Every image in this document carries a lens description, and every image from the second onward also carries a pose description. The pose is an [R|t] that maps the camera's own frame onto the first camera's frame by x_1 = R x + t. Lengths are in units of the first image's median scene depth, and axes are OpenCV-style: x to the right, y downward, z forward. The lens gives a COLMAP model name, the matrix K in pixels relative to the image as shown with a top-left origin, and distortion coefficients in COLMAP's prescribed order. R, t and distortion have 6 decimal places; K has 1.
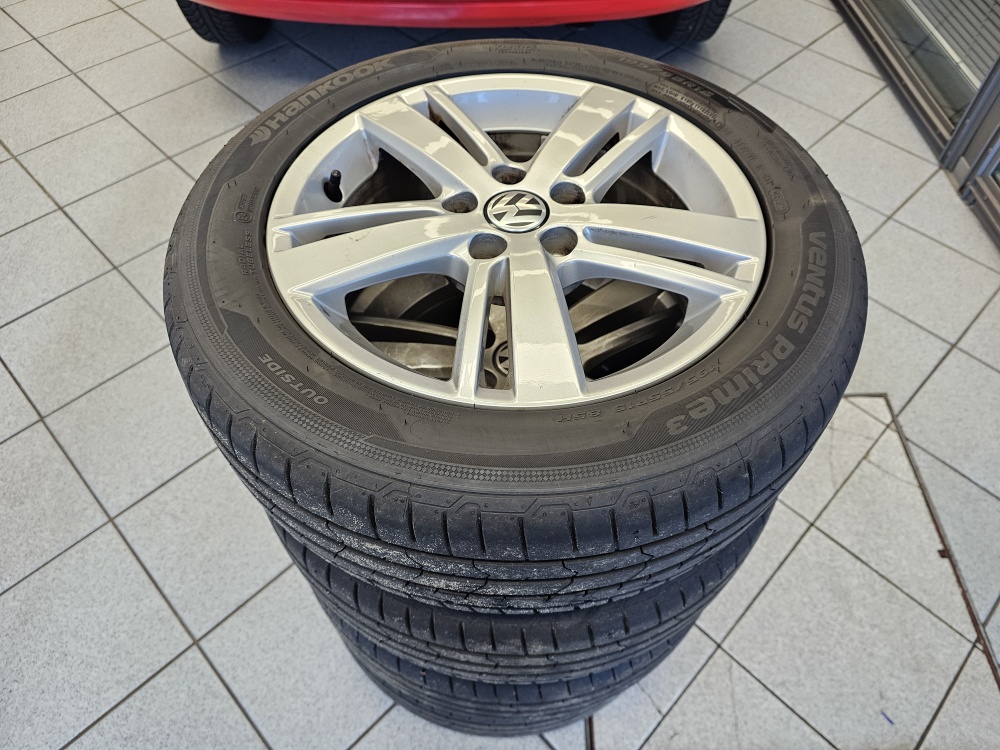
lens RADIAL K [[672.0, 0, 506.8], [0, 672.0, 371.3], [0, 0, 1]] dist [0.049063, -0.050158]
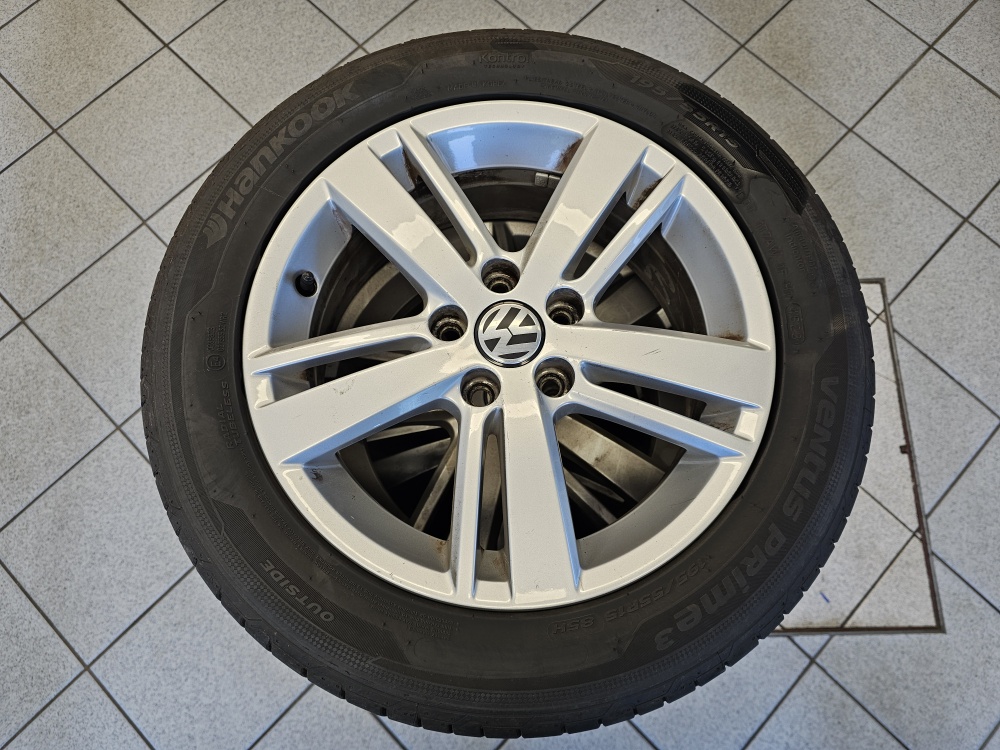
lens RADIAL K [[672.3, 0, 493.7], [0, 672.3, 374.6], [0, 0, 1]] dist [0.049064, -0.050766]
pose [[0.999897, -0.014198, 0.002221, -0.005533], [0.012303, 0.925612, 0.378275, -0.290531], [-0.007427, -0.378208, 0.925691, 0.068474]]
